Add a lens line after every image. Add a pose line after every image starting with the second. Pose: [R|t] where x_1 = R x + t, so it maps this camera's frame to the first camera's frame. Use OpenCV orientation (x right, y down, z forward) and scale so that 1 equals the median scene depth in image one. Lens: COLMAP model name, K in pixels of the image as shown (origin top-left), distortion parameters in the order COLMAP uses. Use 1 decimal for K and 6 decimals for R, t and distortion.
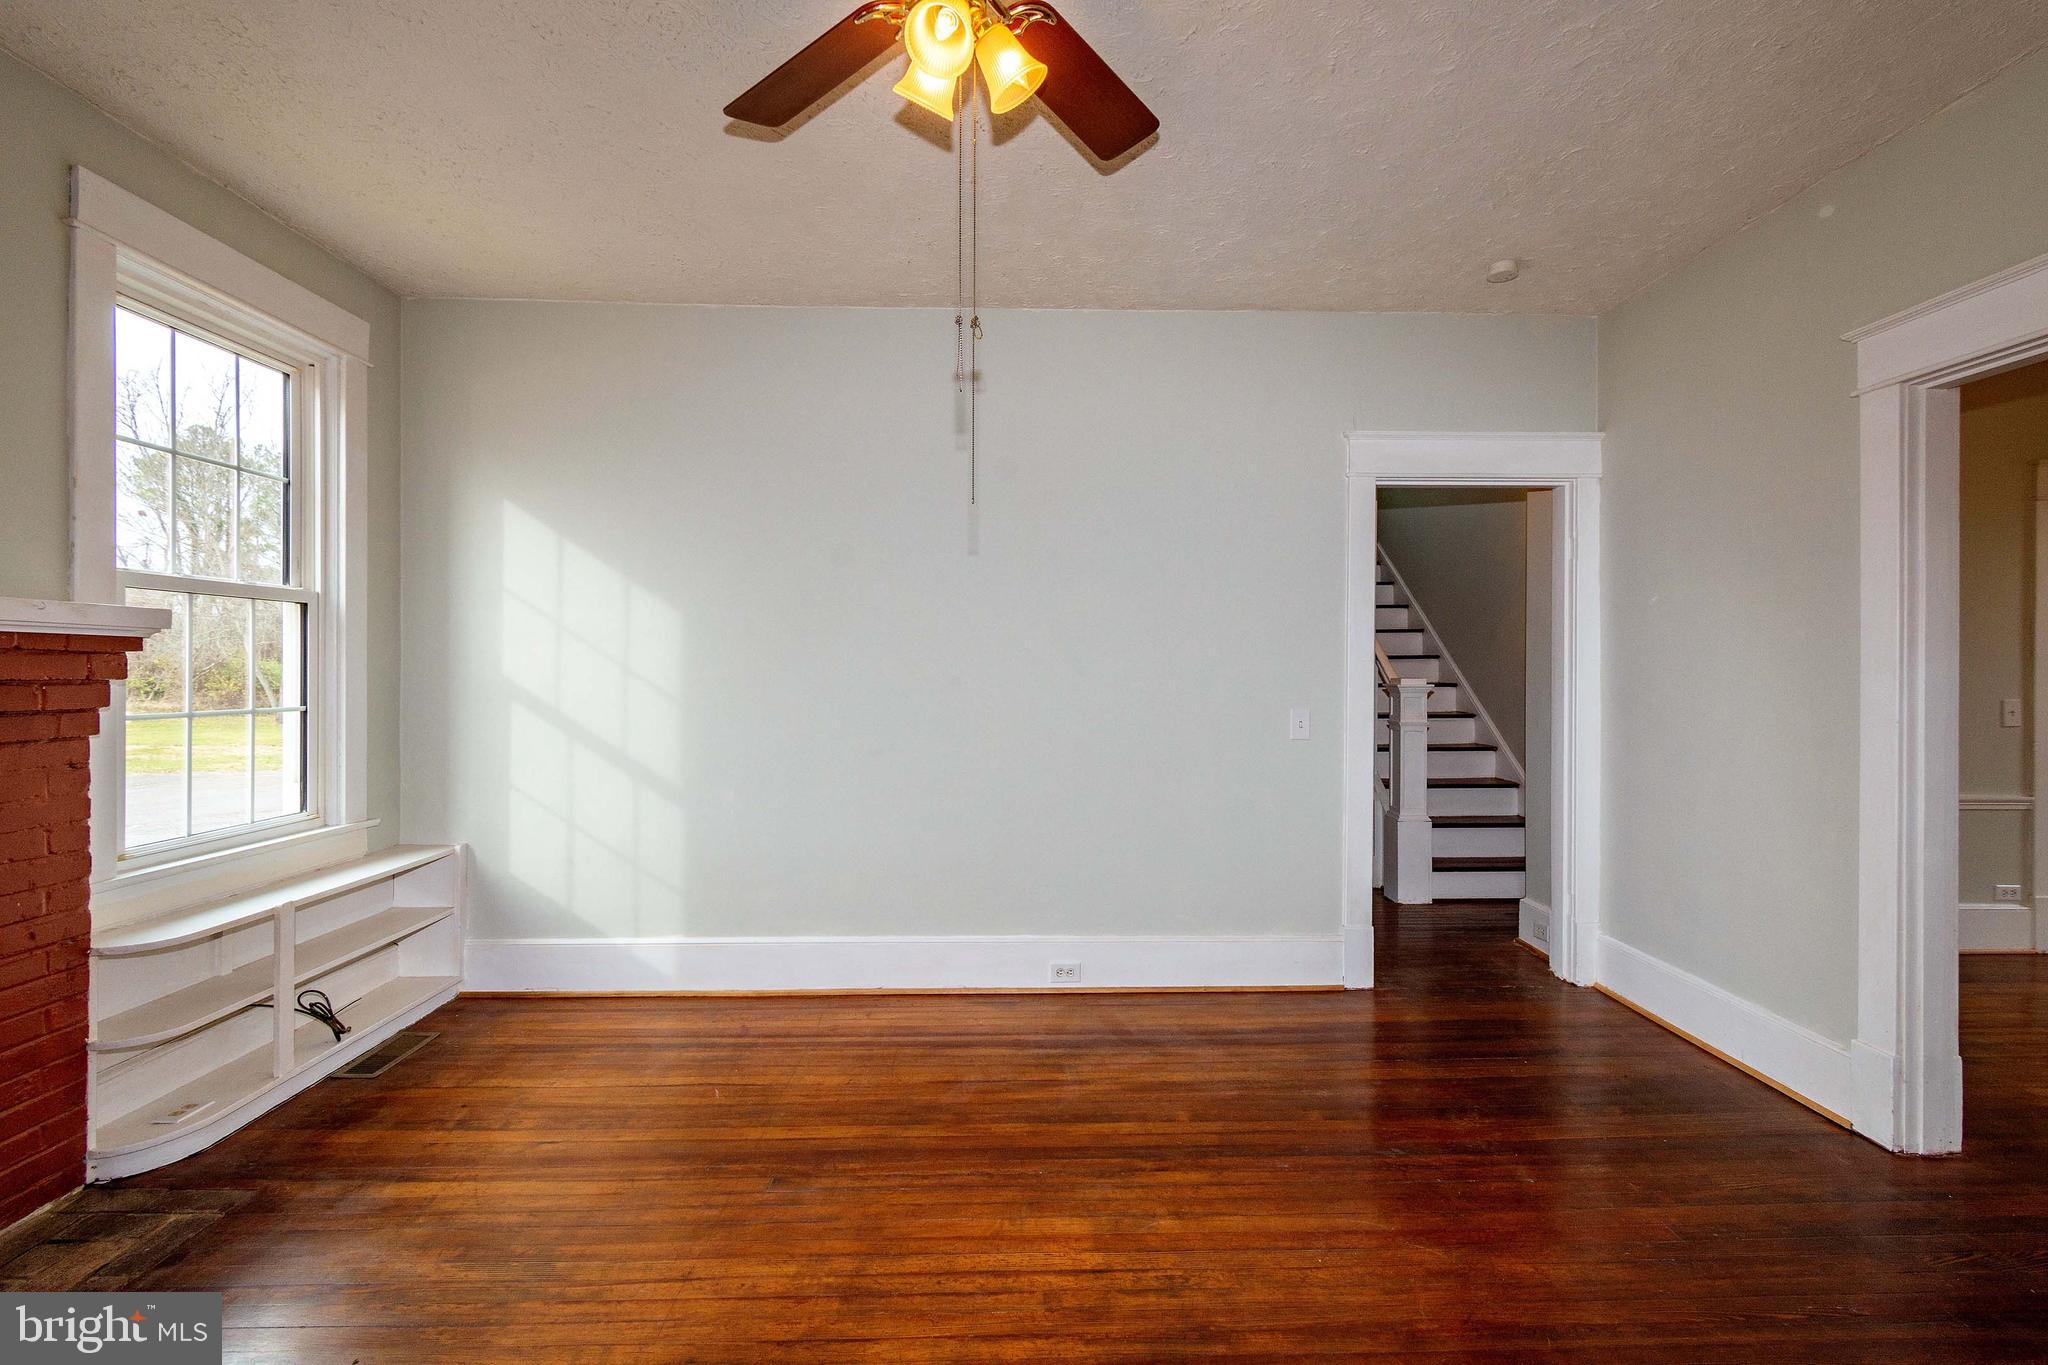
lens RADIAL K [[903.6, 0, 1033.2], [0, 903.6, 667.2], [0, 0, 1]] dist [-0.001953, -0.000489]
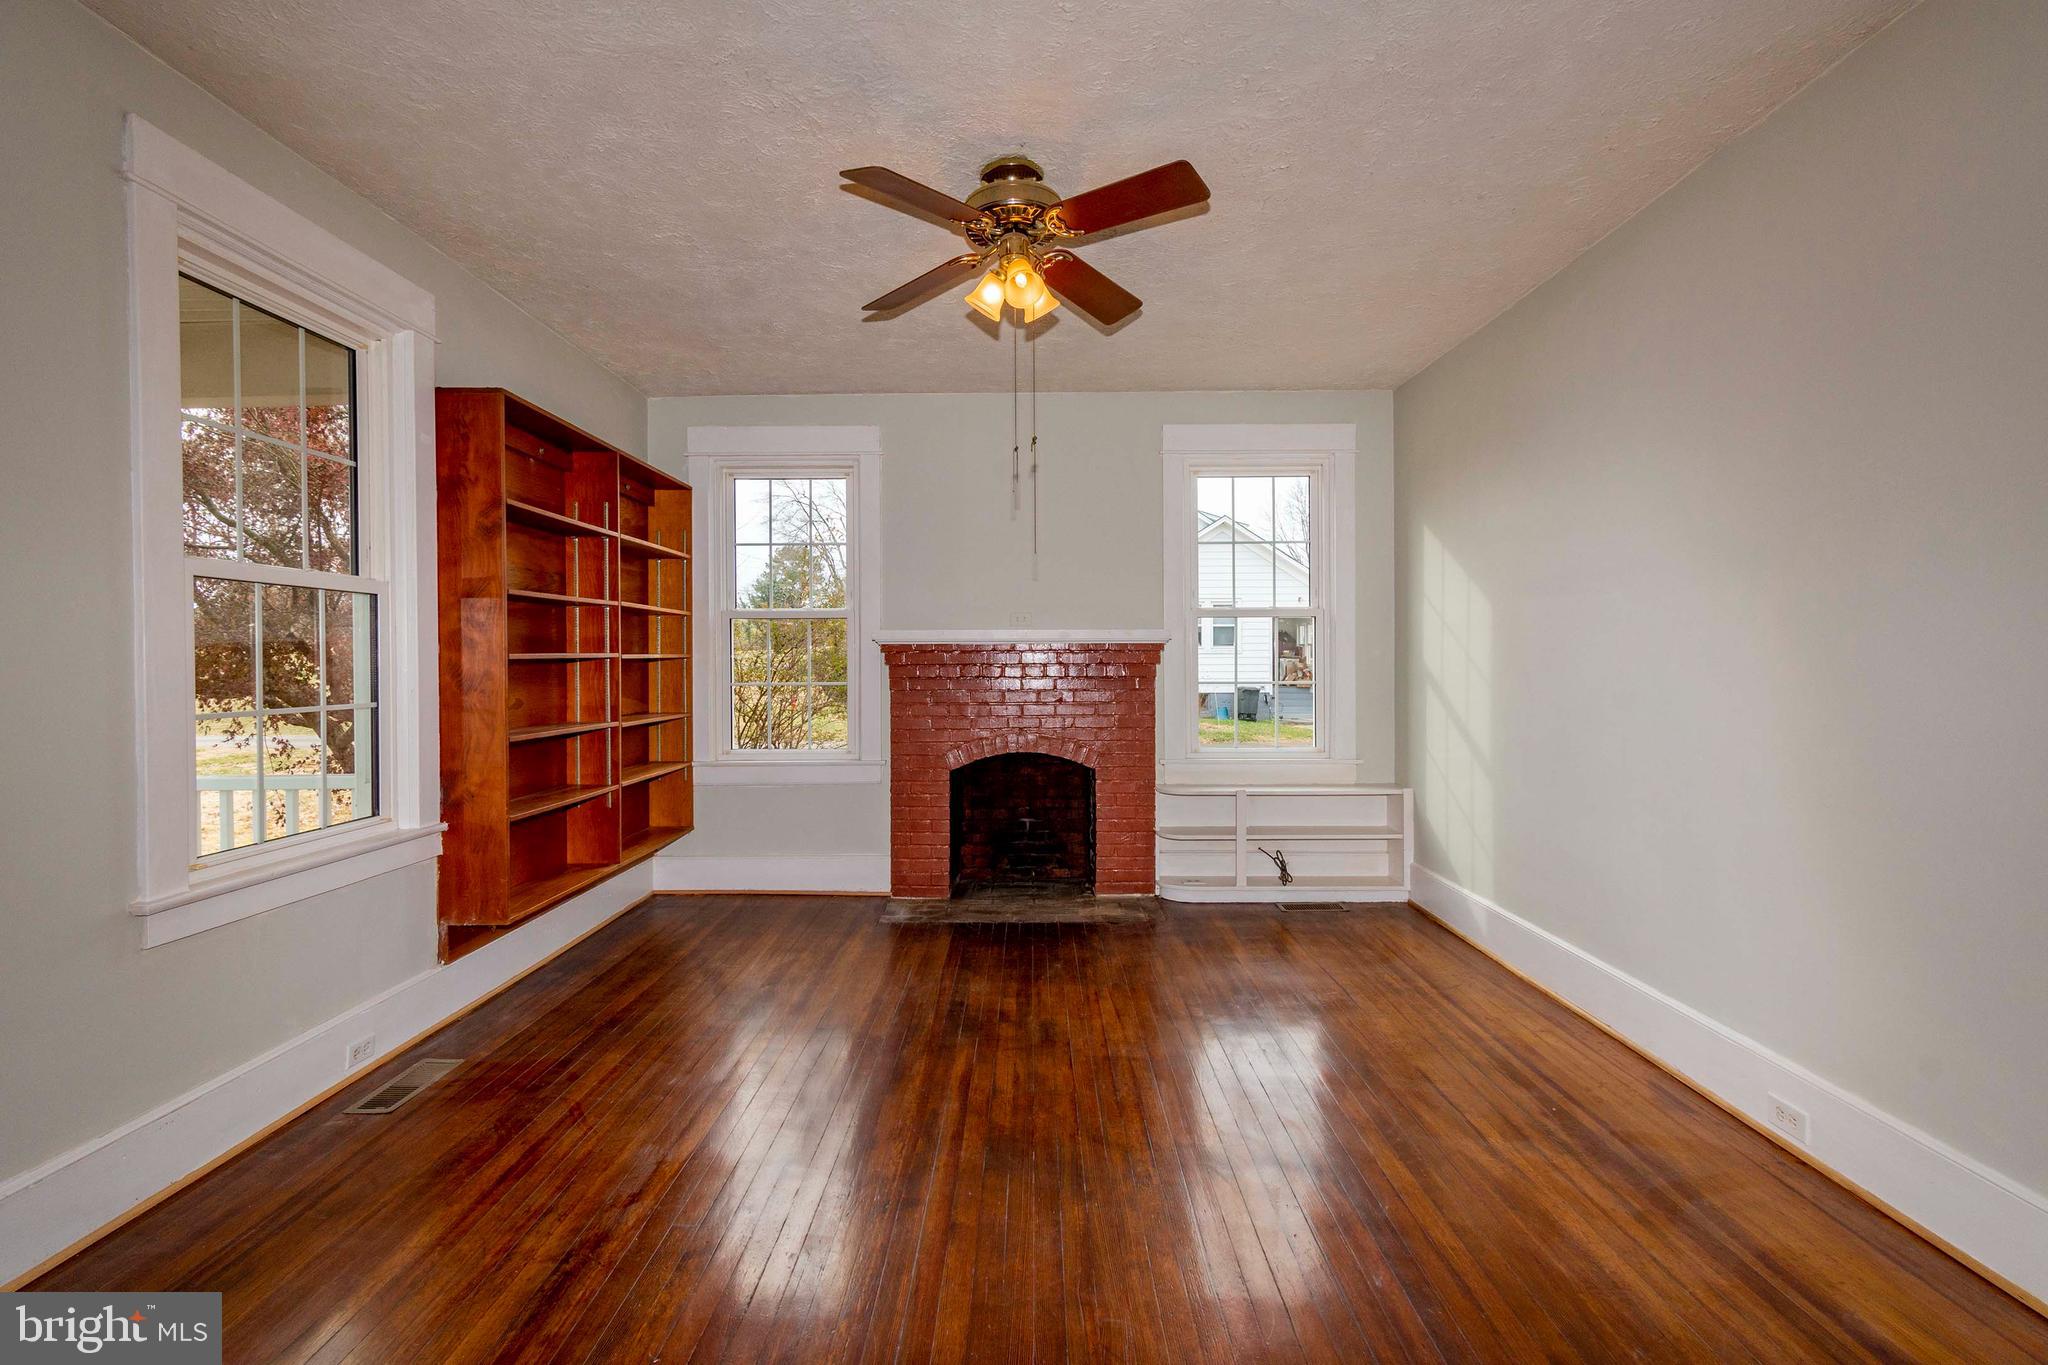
lens RADIAL K [[903.6, 0, 1033.2], [0, 903.6, 667.2], [0, 0, 1]] dist [-0.001953, -0.000489]
pose [[-0.027326, 0.006418, -0.999606, 0.804826], [0.002577, 0.999977, 0.006350, 0.006427], [0.999623, -0.002402, -0.027342, 0.542081]]
